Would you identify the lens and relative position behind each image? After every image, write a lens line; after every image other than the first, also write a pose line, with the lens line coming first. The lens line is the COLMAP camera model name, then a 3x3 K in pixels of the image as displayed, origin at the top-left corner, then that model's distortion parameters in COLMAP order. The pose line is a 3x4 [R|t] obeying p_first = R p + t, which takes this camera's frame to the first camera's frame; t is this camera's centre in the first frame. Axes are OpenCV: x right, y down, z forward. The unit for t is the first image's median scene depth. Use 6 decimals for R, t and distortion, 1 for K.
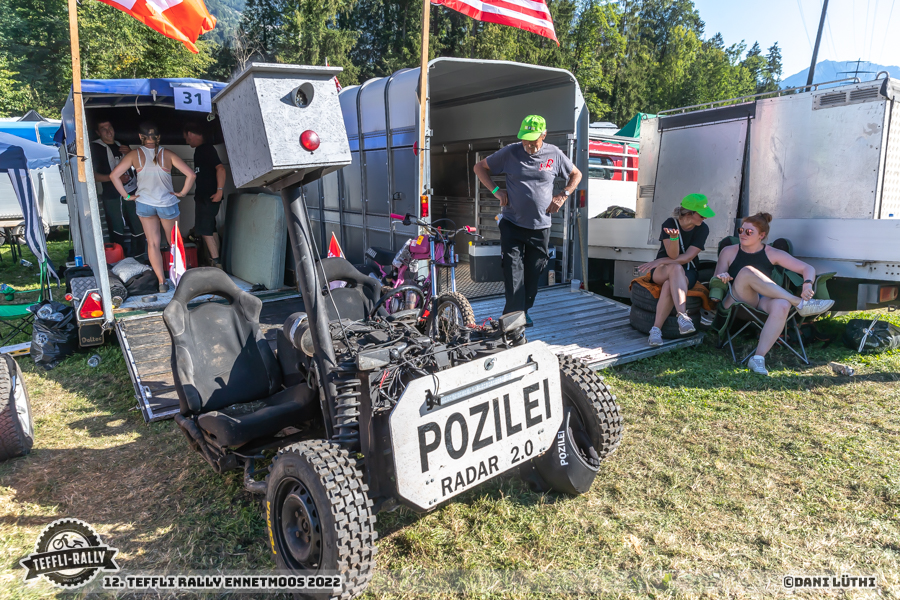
lens RADIAL K [[596.8, 0, 450.7], [0, 596.8, 300.4], [0, 0, 1]] dist [0.011577, -0.000679]
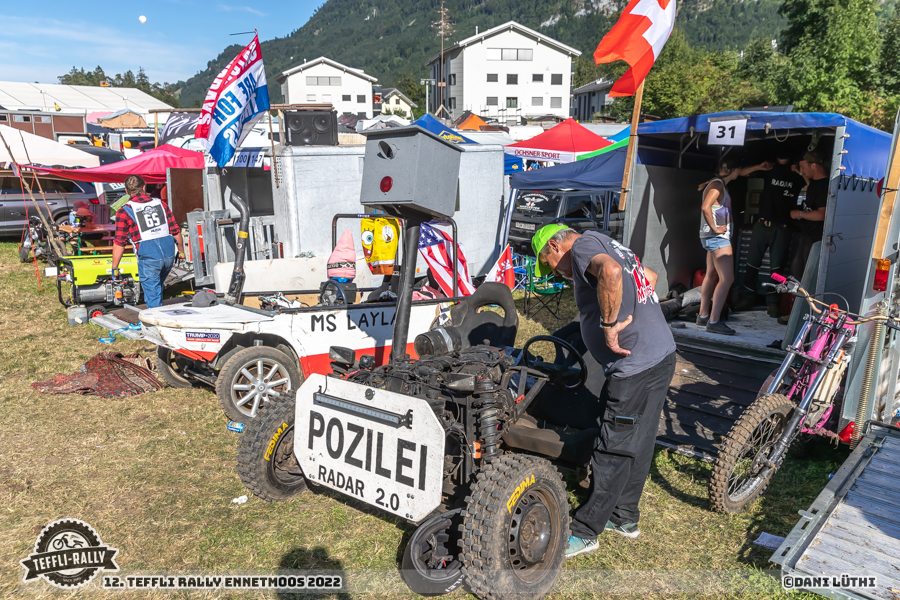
lens RADIAL K [[653.5, 0, 448.2], [0, 653.5, 299.2], [0, 0, 1]] dist [0.001979, -0.000289]
pose [[0.219660, 0.187830, -0.957324, 0.809684], [-0.241149, 0.961293, 0.133277, -0.168464], [0.945303, 0.201582, 0.256452, 0.550514]]
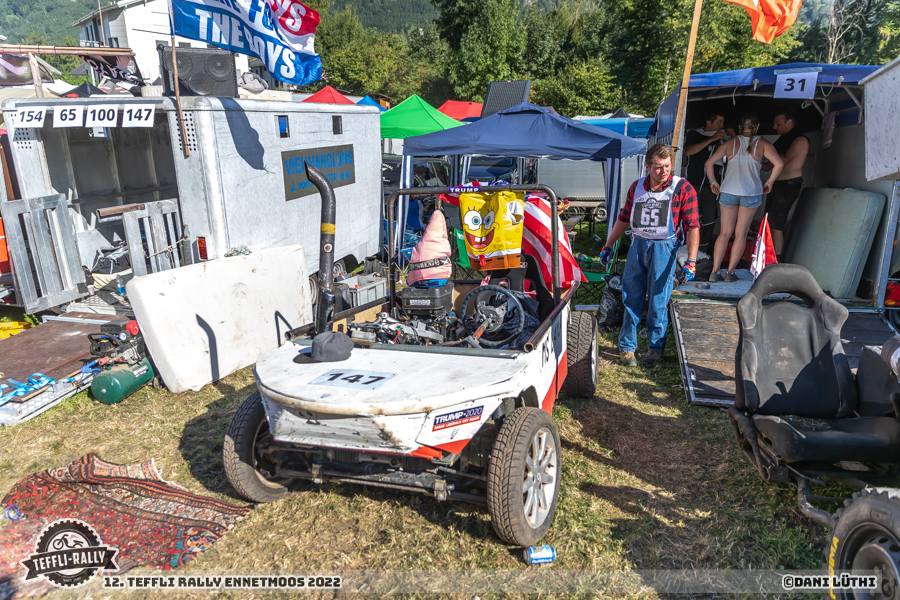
lens RADIAL K [[596.8, 0, 450.8], [0, 596.8, 300.1], [0, 0, 1]] dist [0.011577, -0.000679]
pose [[0.667589, 0.183148, -0.721652, -0.076141], [-0.173349, 0.980870, 0.088572, 0.008871], [0.724068, 0.065968, 0.686566, -0.027958]]
